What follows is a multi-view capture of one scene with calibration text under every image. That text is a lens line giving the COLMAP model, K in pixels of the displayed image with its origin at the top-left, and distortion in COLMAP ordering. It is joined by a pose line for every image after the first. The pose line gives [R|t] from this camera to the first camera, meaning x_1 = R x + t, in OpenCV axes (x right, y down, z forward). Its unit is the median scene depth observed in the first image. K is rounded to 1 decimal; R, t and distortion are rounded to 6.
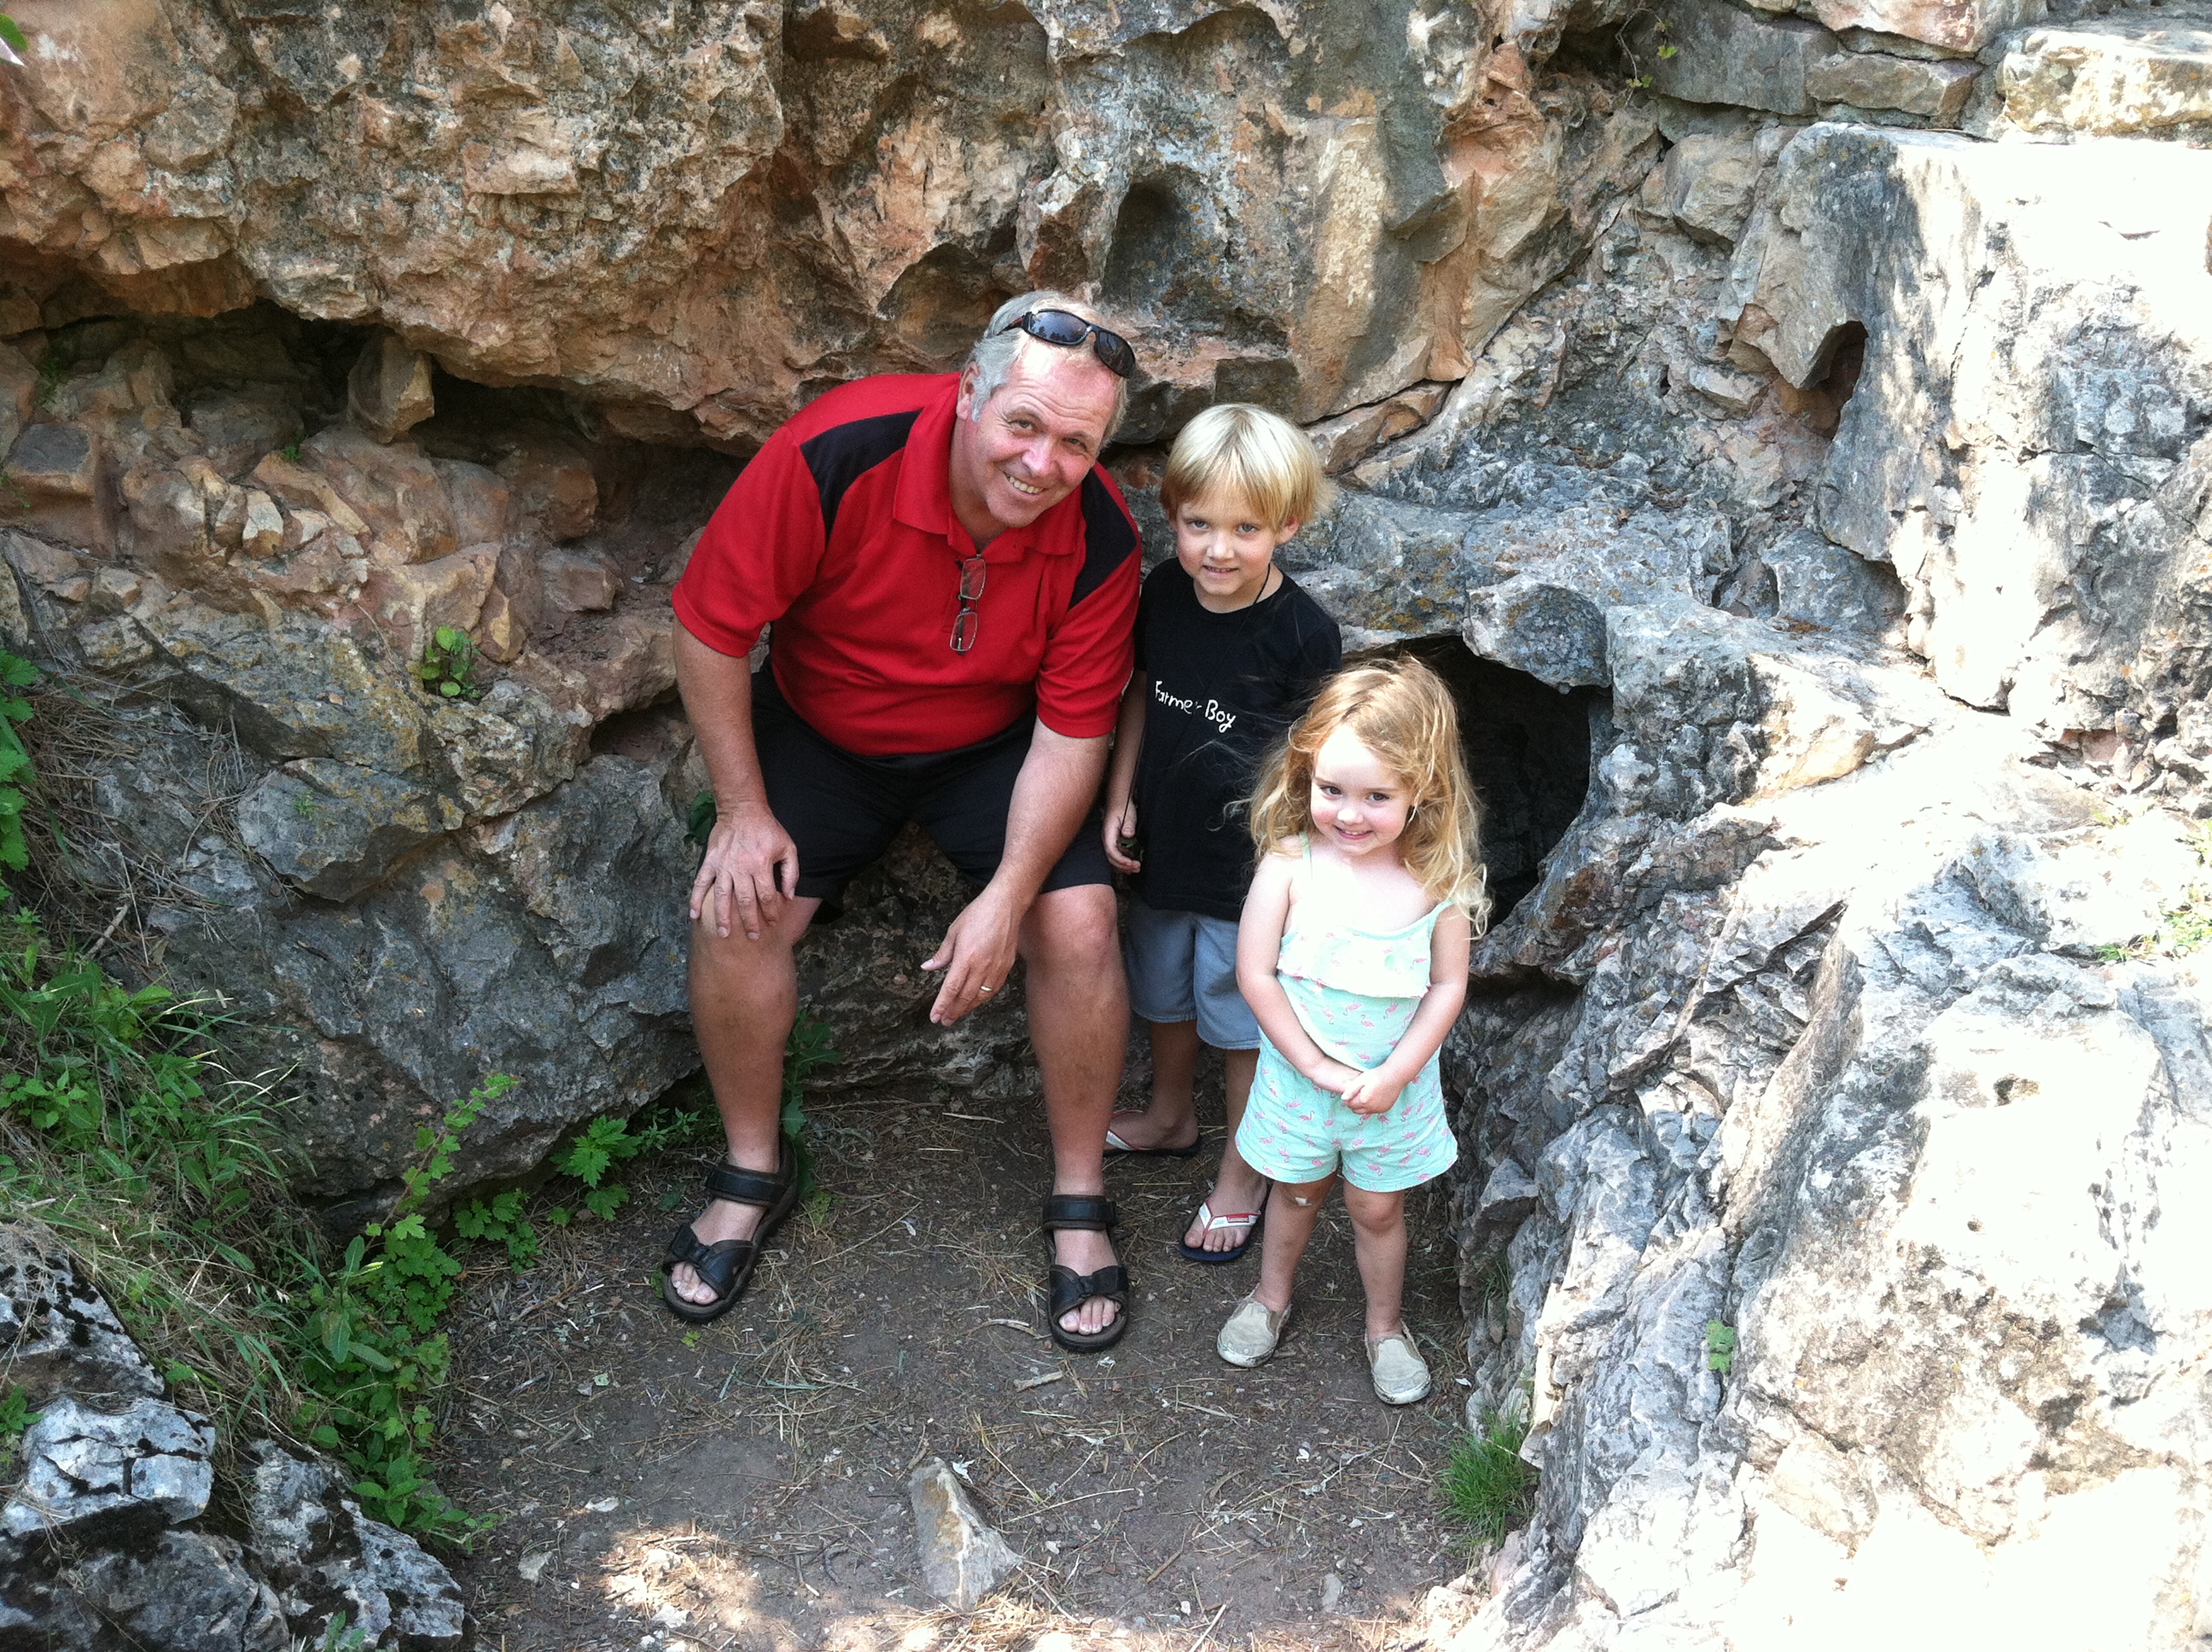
lens RADIAL K [[2313.0, 0, 1113.7], [0, 2313.0, 860.4], [0, 0, 1]] dist [0.062969, -0.261349]
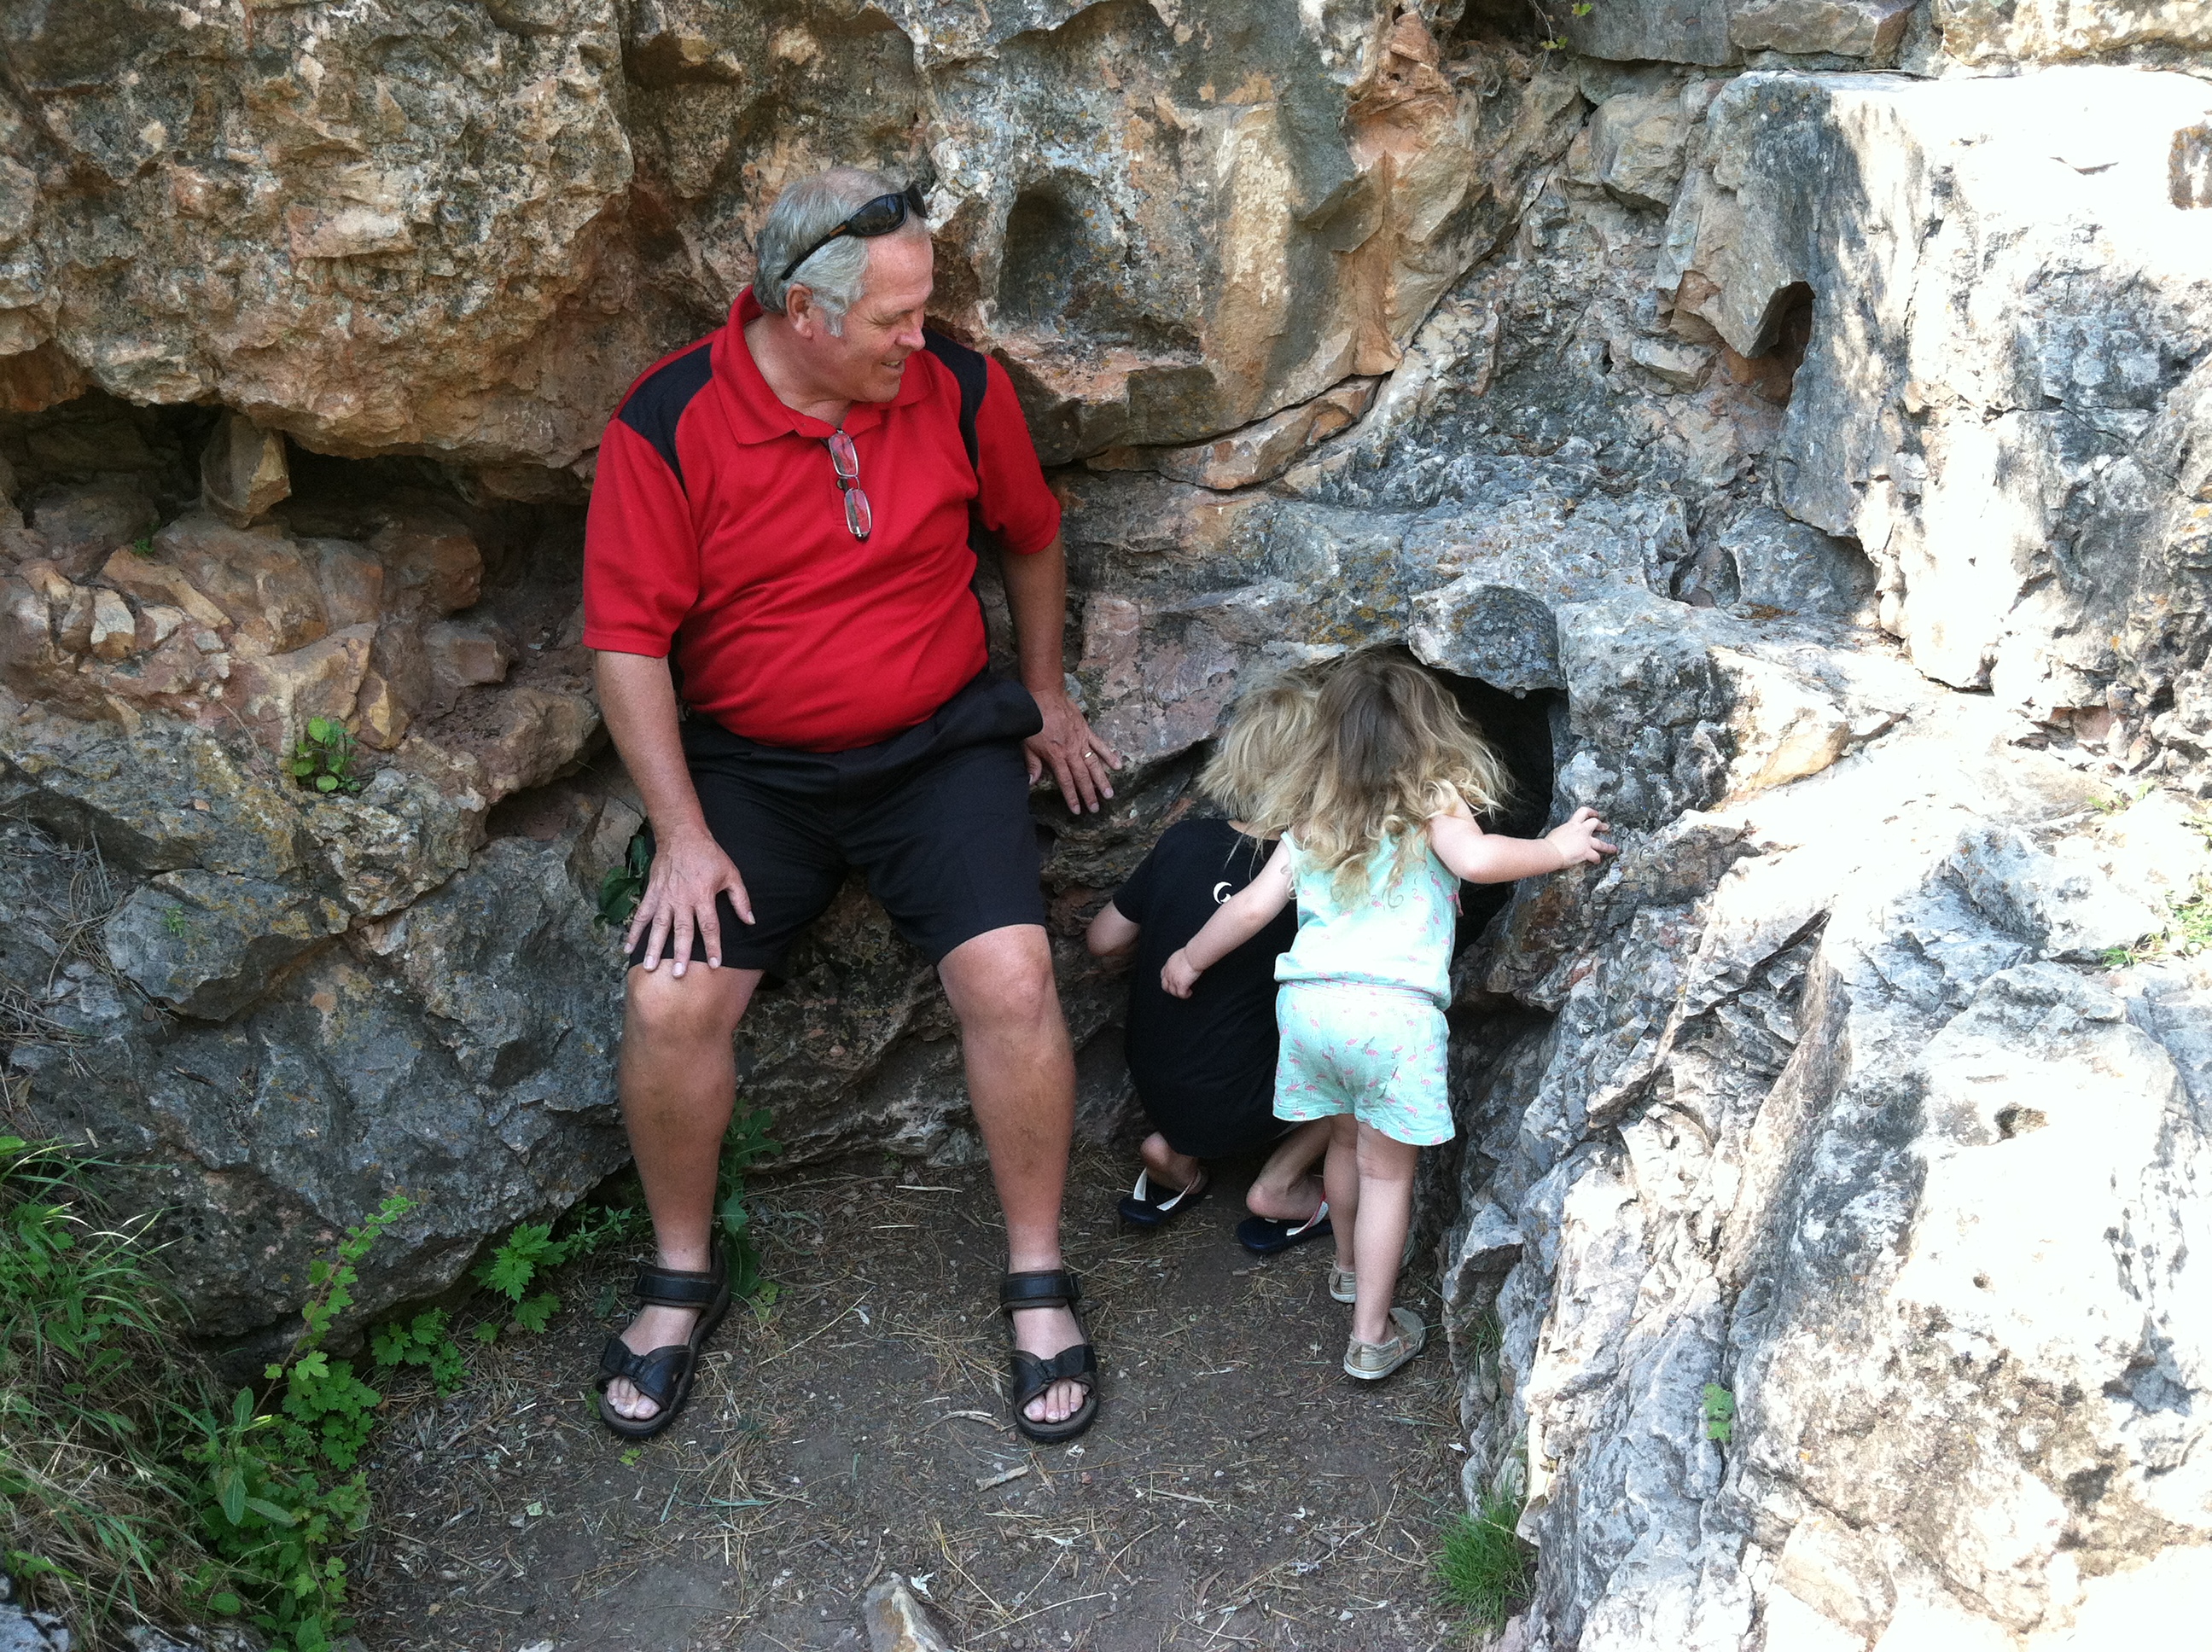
lens RADIAL K [[2246.3, 0, 1134.2], [0, 2246.3, 830.8], [0, 0, 1]] dist [0.064161, -0.263731]
pose [[0.997428, -0.069785, -0.016339, 0.054122], [0.069783, 0.997562, -0.000718, -0.031580], [0.016349, -0.000424, 0.999866, 0.092907]]
